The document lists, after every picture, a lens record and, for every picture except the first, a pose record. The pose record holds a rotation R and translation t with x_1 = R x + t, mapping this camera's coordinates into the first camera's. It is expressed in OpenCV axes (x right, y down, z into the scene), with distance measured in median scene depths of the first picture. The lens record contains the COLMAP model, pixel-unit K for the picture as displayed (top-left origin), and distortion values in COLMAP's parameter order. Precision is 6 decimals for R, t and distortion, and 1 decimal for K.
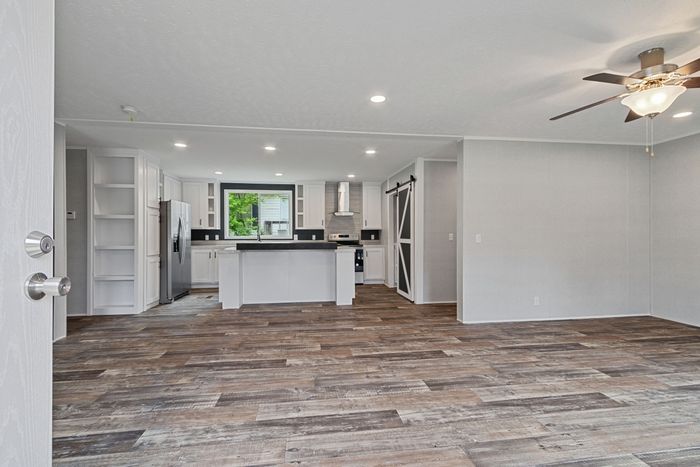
lens RADIAL K [[328.7, 0, 344.0], [0, 328.7, 234.5], [0, 0, 1]] dist [0.010064, -0.002786]
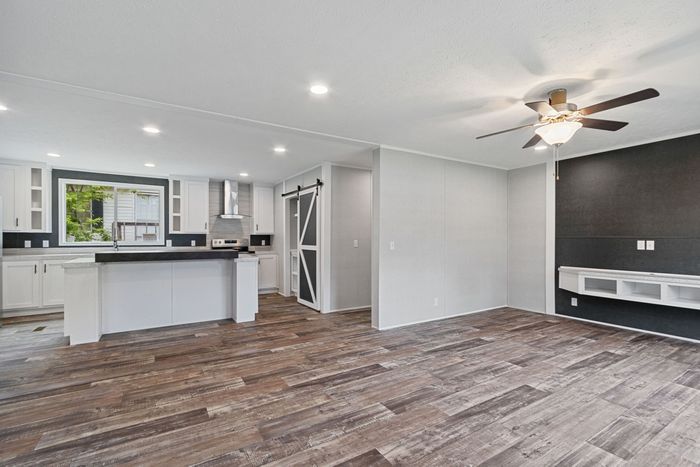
lens RADIAL K [[328.7, 0, 349.5], [0, 328.7, 236.2], [0, 0, 1]] dist [0.010064, -0.002786]
pose [[0.914136, 0.006856, 0.405350, -0.174950], [-0.004277, 0.999964, -0.007267, -0.012334], [-0.405386, 0.004910, 0.914133, 0.158979]]
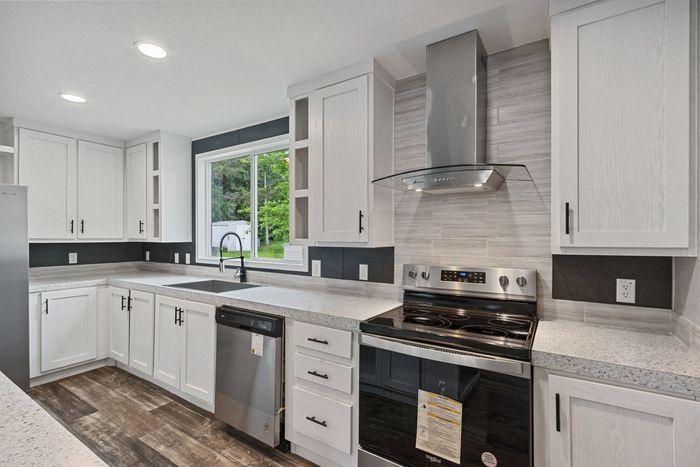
lens RADIAL K [[328.7, 0, 363.3], [0, 328.7, 218.8], [0, 0, 1]] dist [0.010064, -0.002786]
pose [[0.764846, -0.026288, -0.643677, 0.253294], [0.002066, 0.999262, -0.038355, -0.071168], [0.644210, 0.028006, 0.764336, 2.002960]]
